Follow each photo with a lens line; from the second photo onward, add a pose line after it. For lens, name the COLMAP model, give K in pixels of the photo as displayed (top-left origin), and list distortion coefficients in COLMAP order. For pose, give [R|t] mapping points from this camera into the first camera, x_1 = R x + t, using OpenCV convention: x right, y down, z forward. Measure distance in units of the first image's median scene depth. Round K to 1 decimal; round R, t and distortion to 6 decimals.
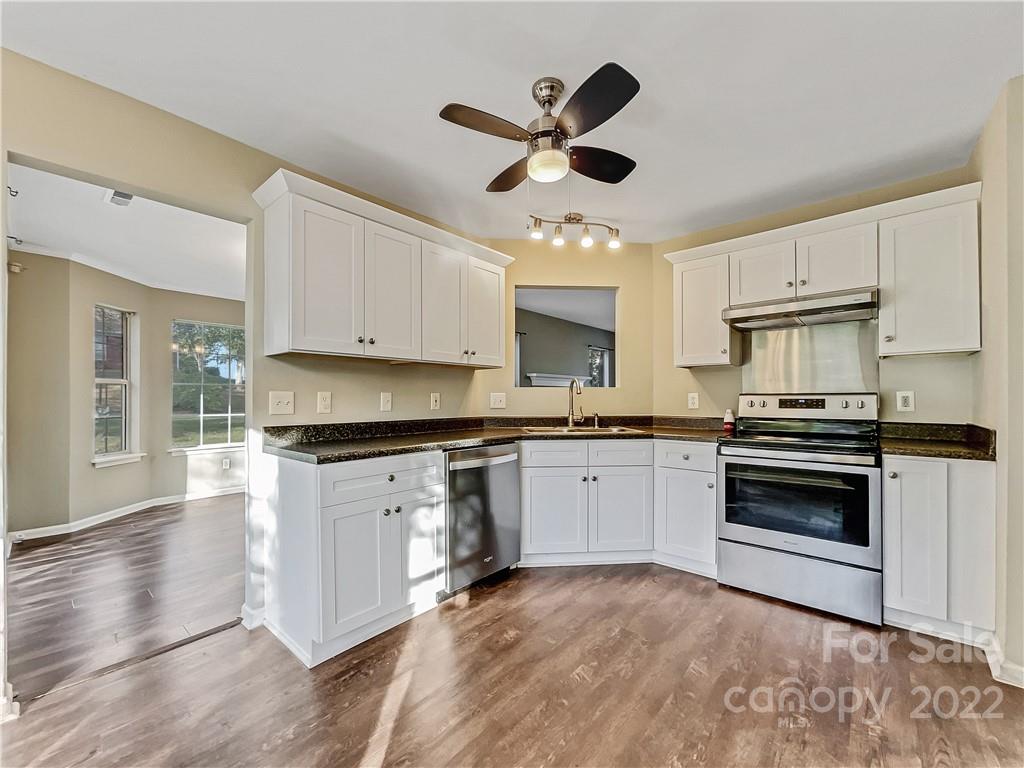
lens RADIAL K [[419.0, 0, 508.0], [0, 419.0, 390.3], [0, 0, 1]] dist [-0.015778, 0.000100]
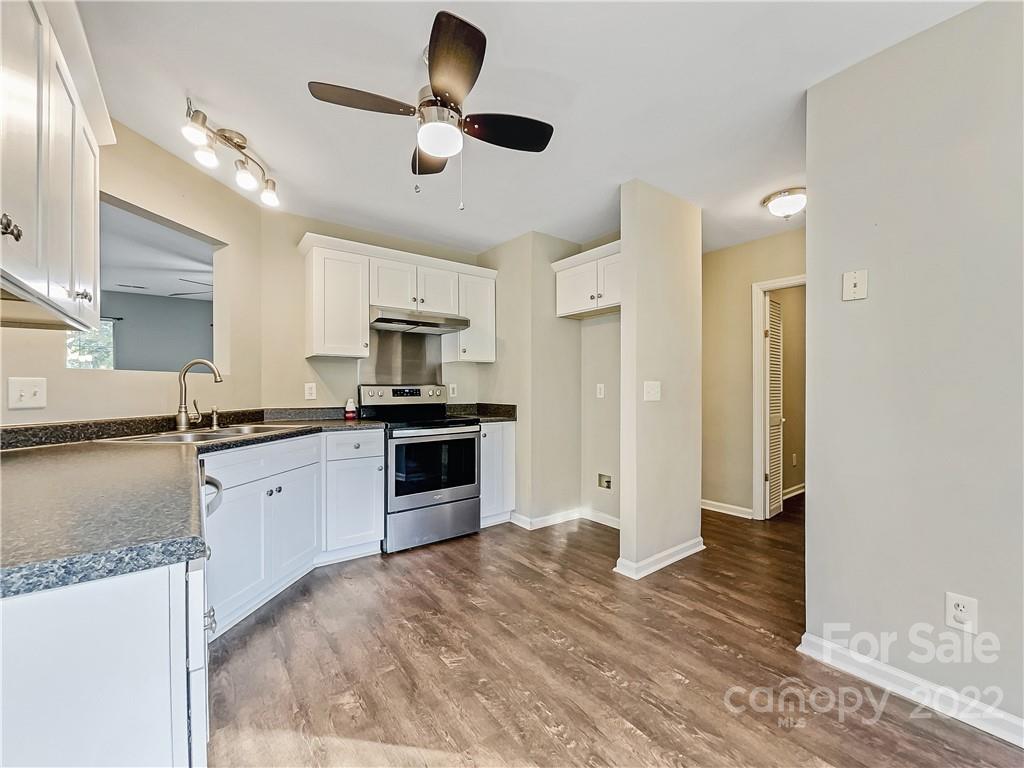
lens RADIAL K [[429.6, 0, 512.0], [0, 429.6, 384.0], [0, 0, 1]] dist [-0.000495, 0.000004]
pose [[0.182876, 0.009748, 0.983088, -0.578707], [-0.019875, 0.999783, -0.006216, 0.007245], [-0.982935, -0.018402, 0.183030, 0.468505]]
